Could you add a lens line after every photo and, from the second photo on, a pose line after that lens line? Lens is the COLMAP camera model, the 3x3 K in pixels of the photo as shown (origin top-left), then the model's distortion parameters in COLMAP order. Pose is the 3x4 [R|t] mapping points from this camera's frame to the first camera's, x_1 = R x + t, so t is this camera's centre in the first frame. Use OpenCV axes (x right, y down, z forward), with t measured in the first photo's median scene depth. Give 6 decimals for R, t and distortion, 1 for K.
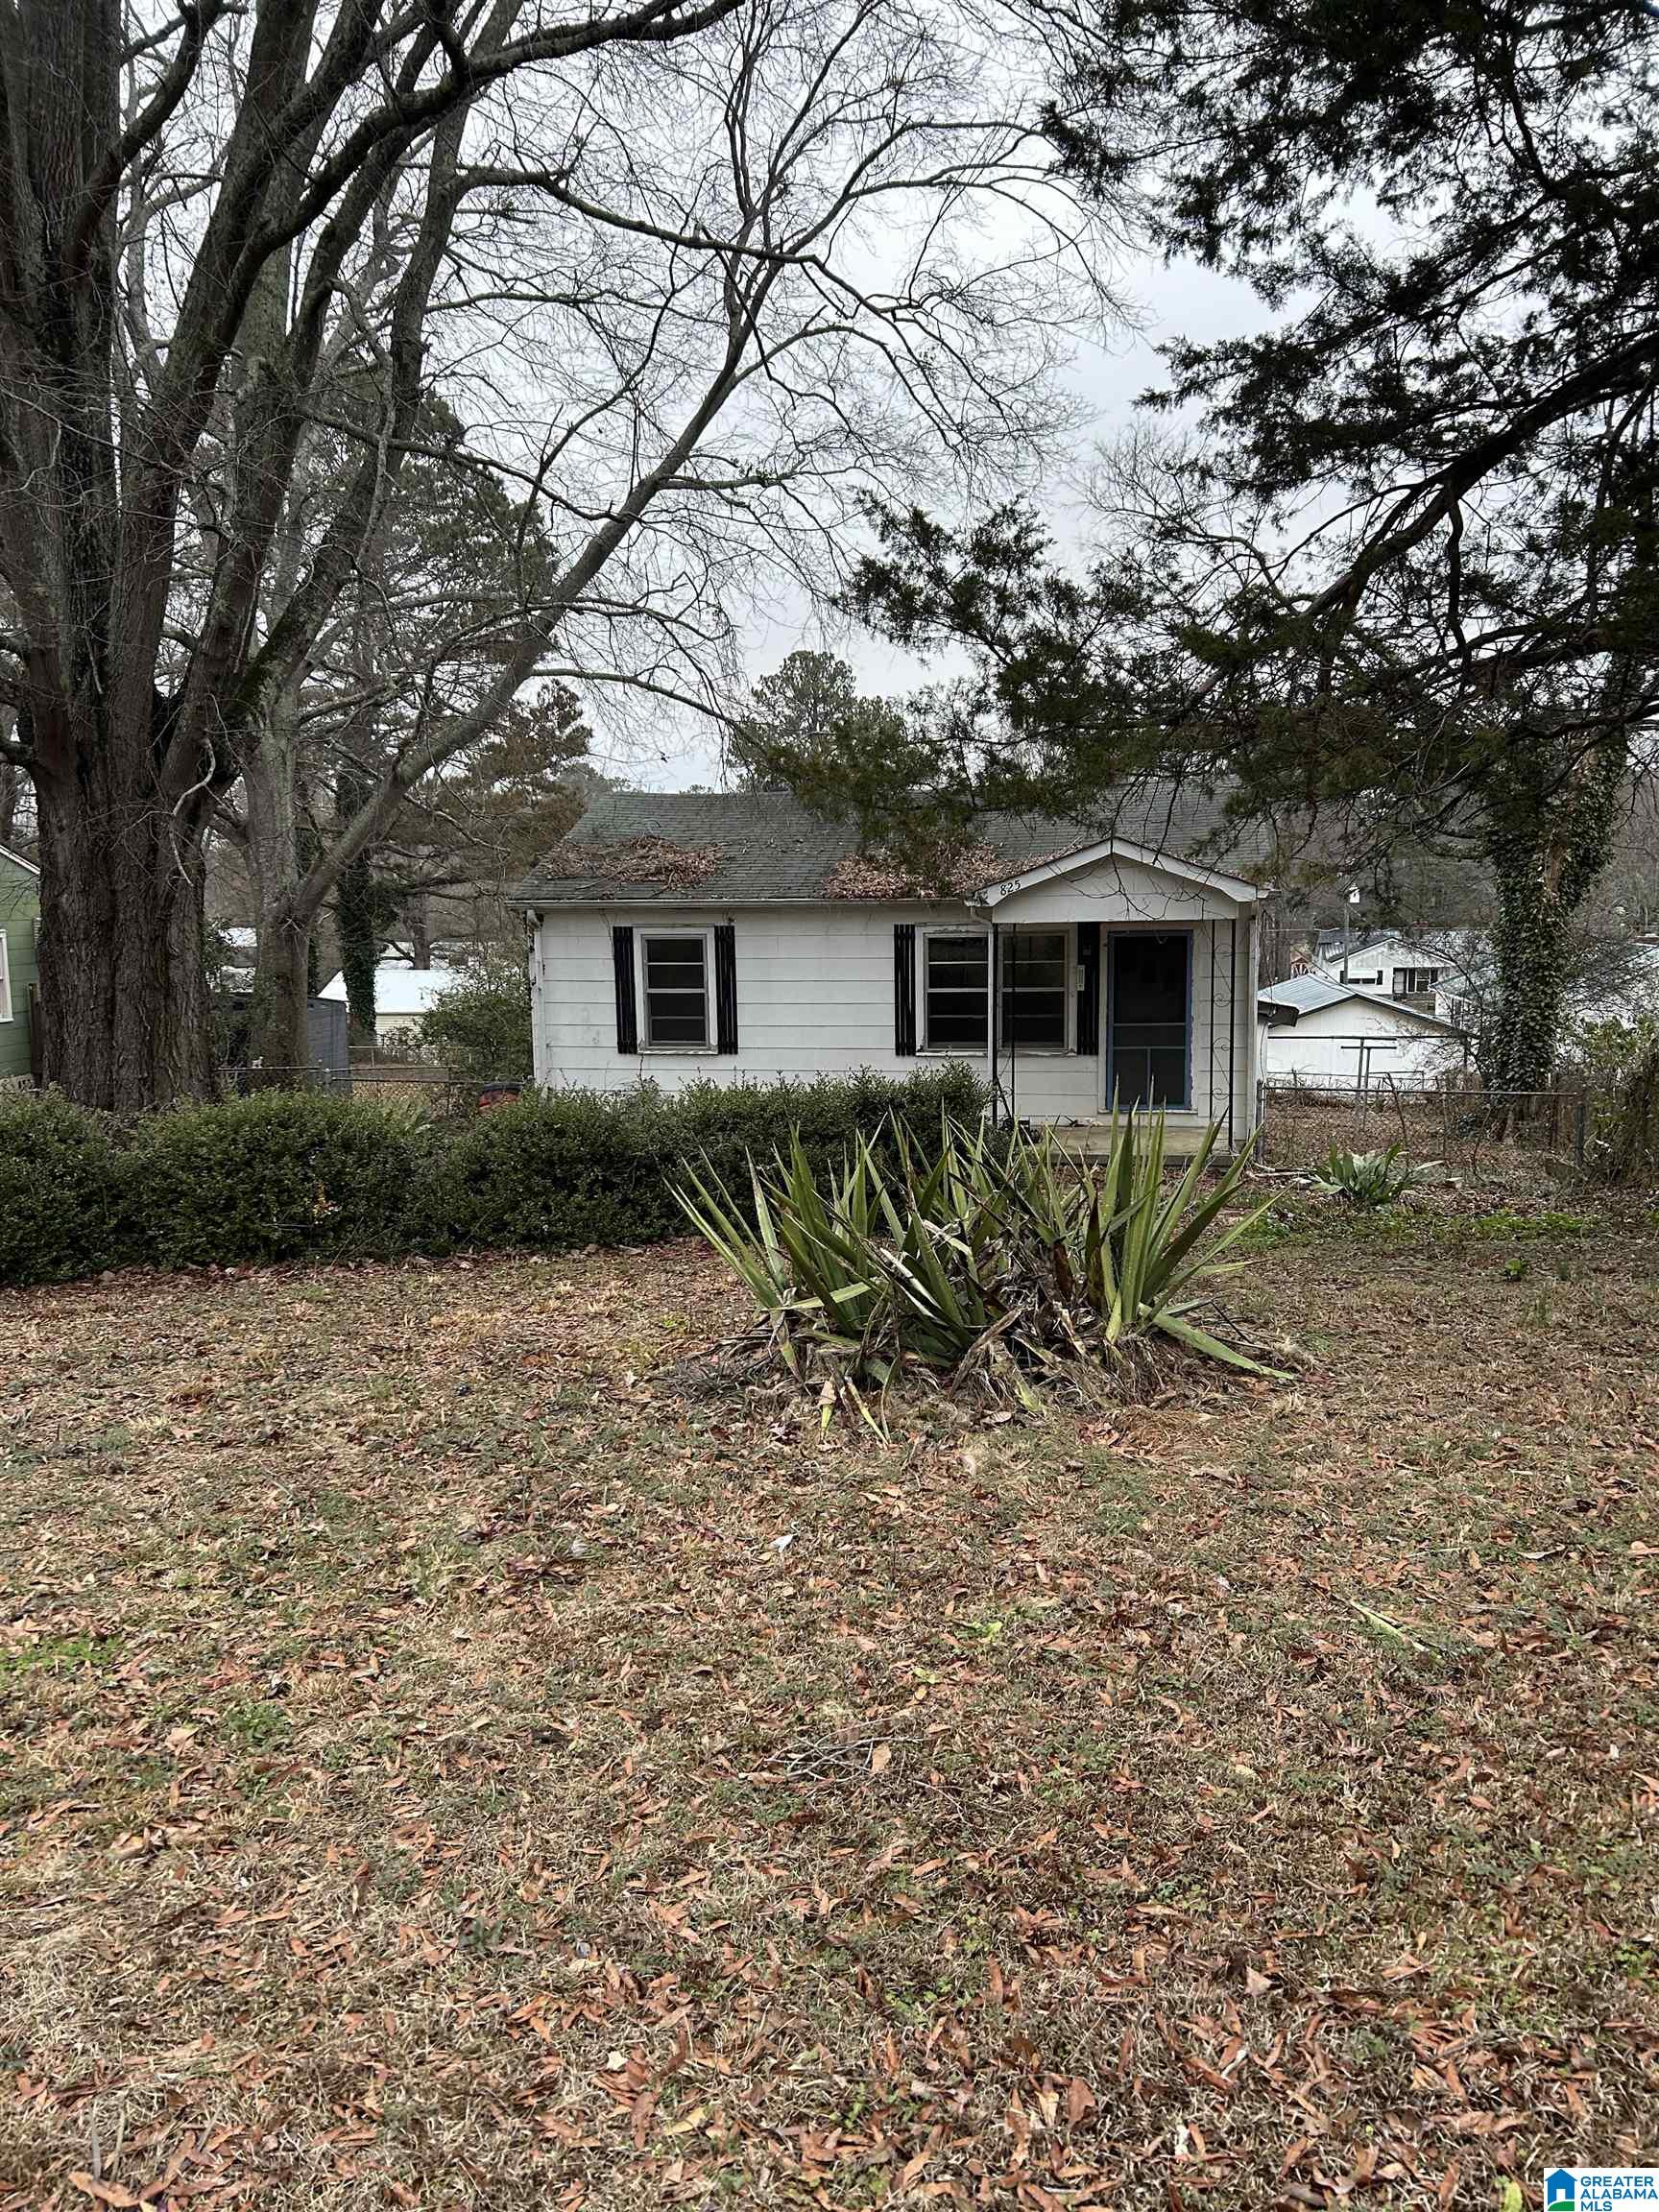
lens RADIAL K [[1667.0, 0, 829.5], [0, 1667.0, 1106.0], [0, 0, 1]] dist [0.206743, -0.486900]
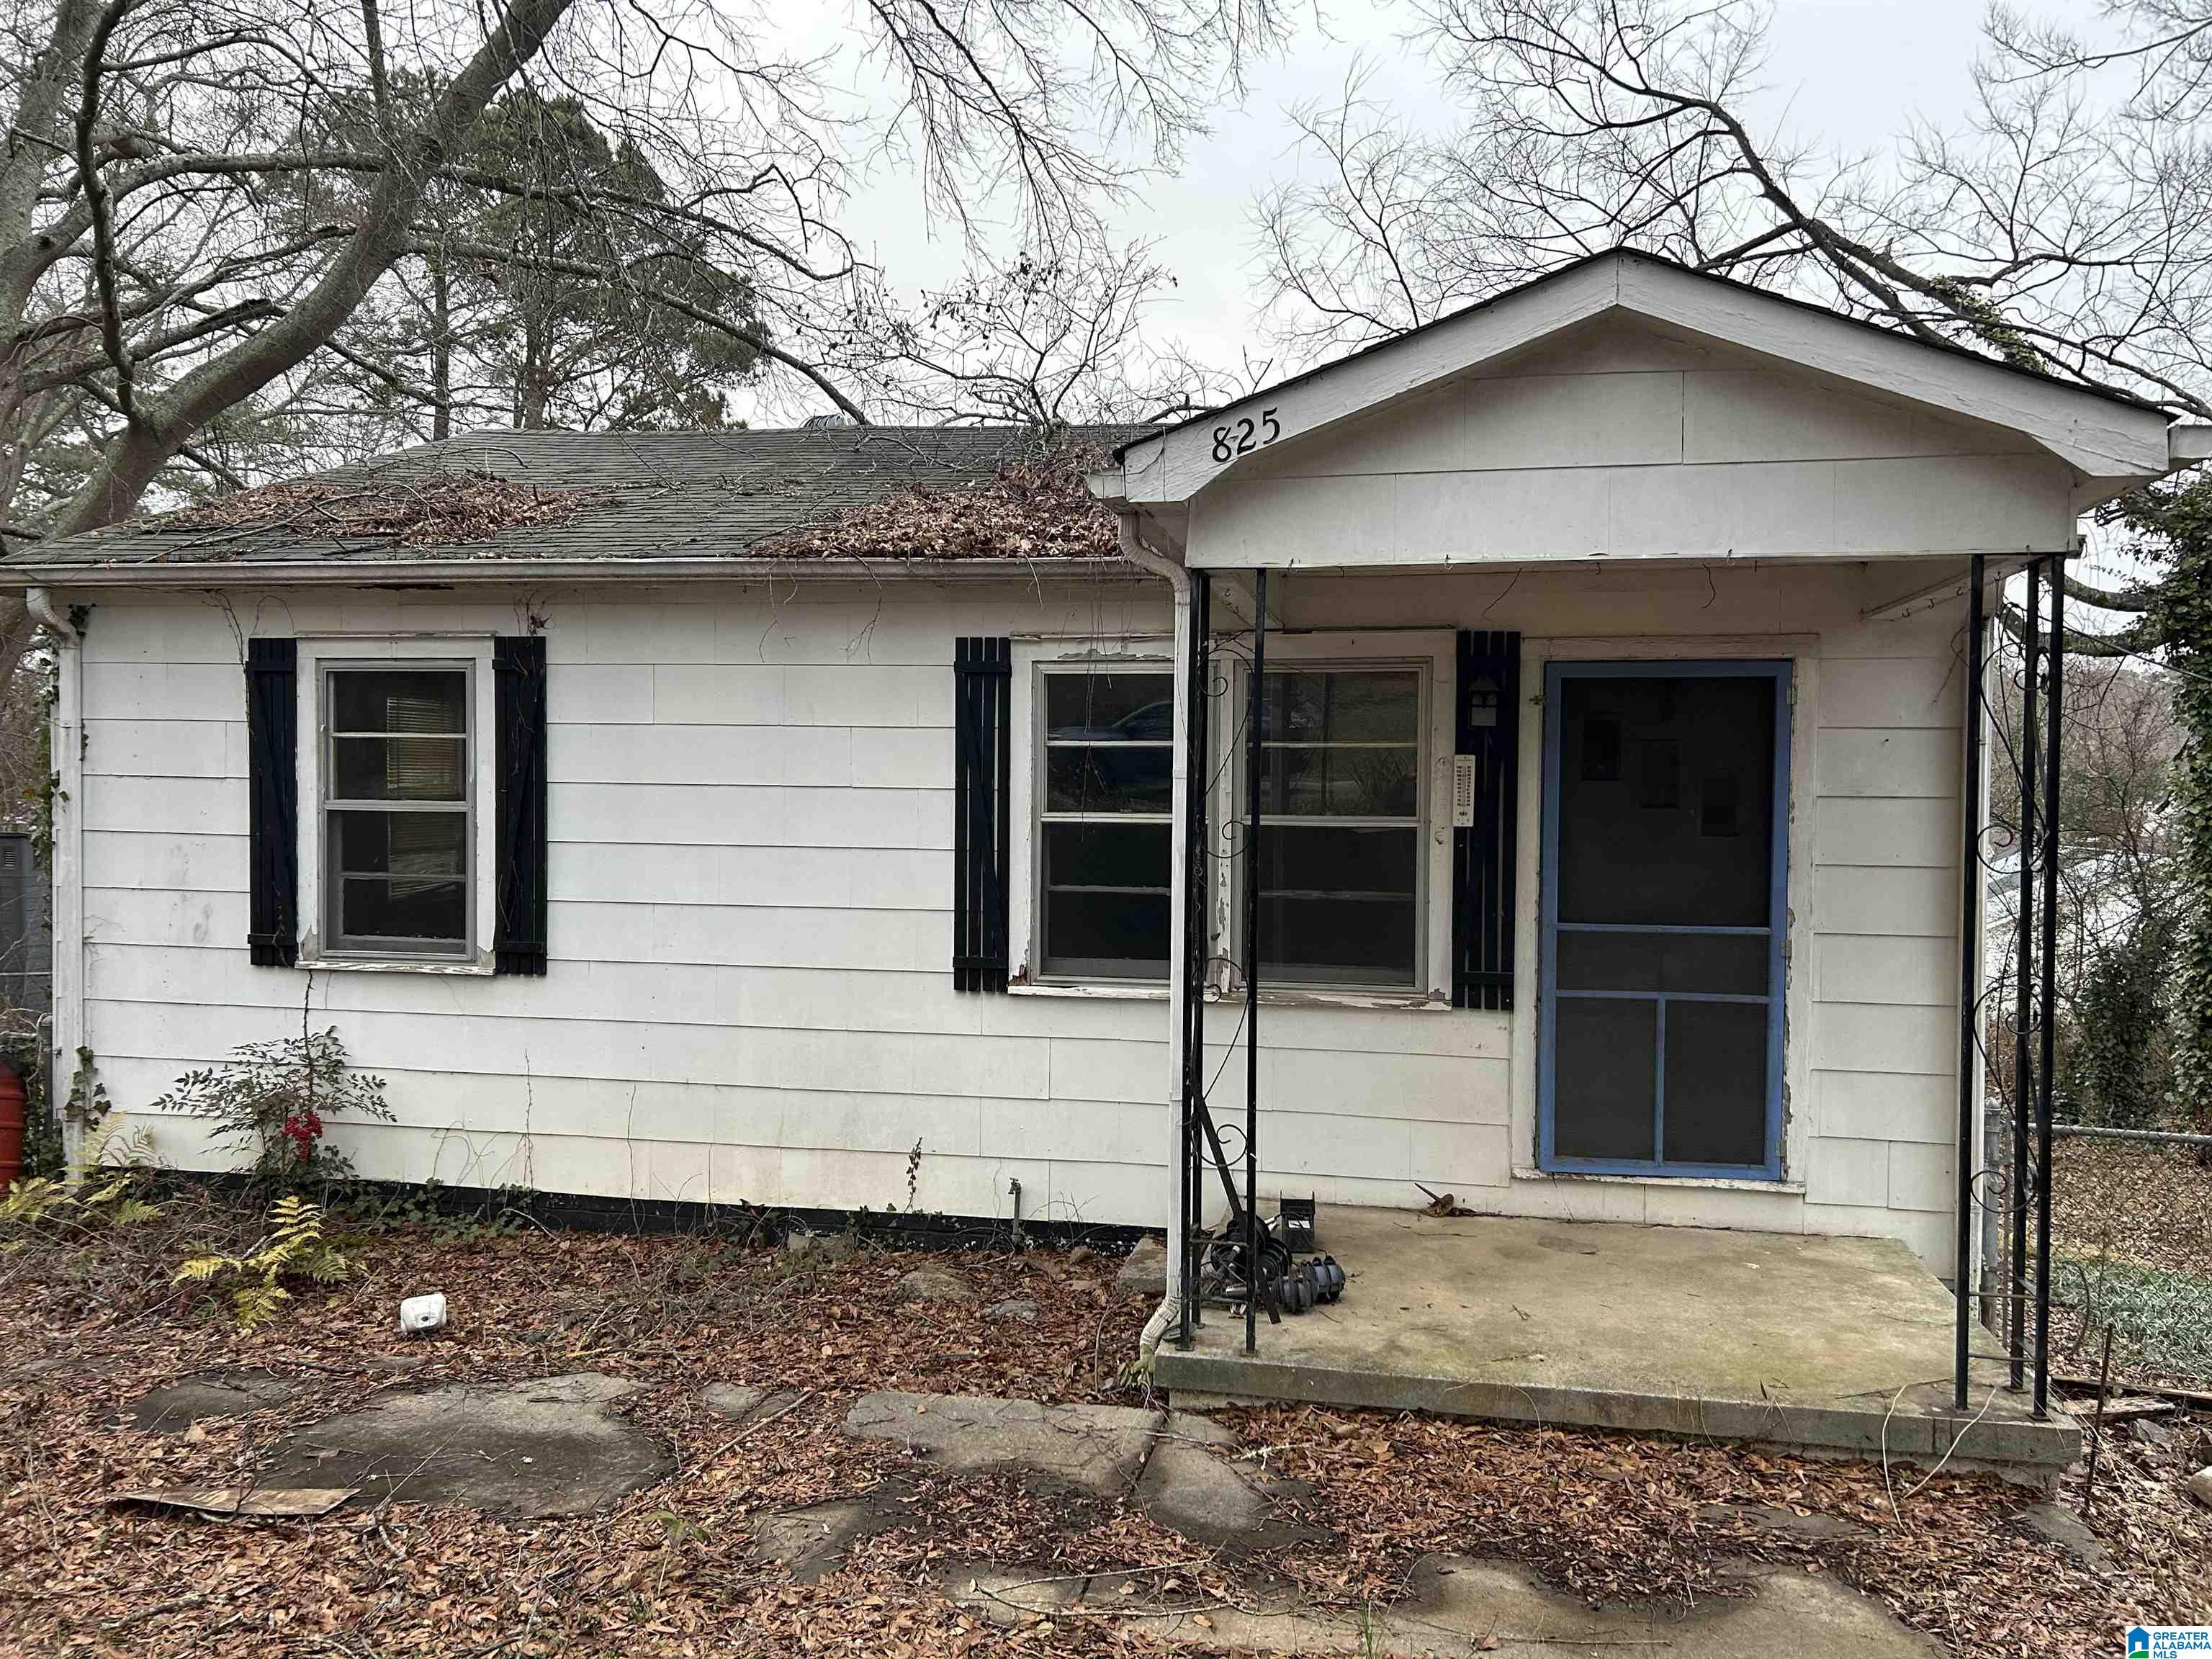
lens RADIAL K [[1686.4, 0, 1111.0], [0, 1686.4, 813.5], [0, 0, 1]] dist [0.085258, -0.095635]
pose [[0.999467, 0.026298, -0.019339, 0.078268], [-0.028264, 0.993573, -0.109612, -0.028795], [0.016333, 0.110100, 0.993786, 0.611983]]
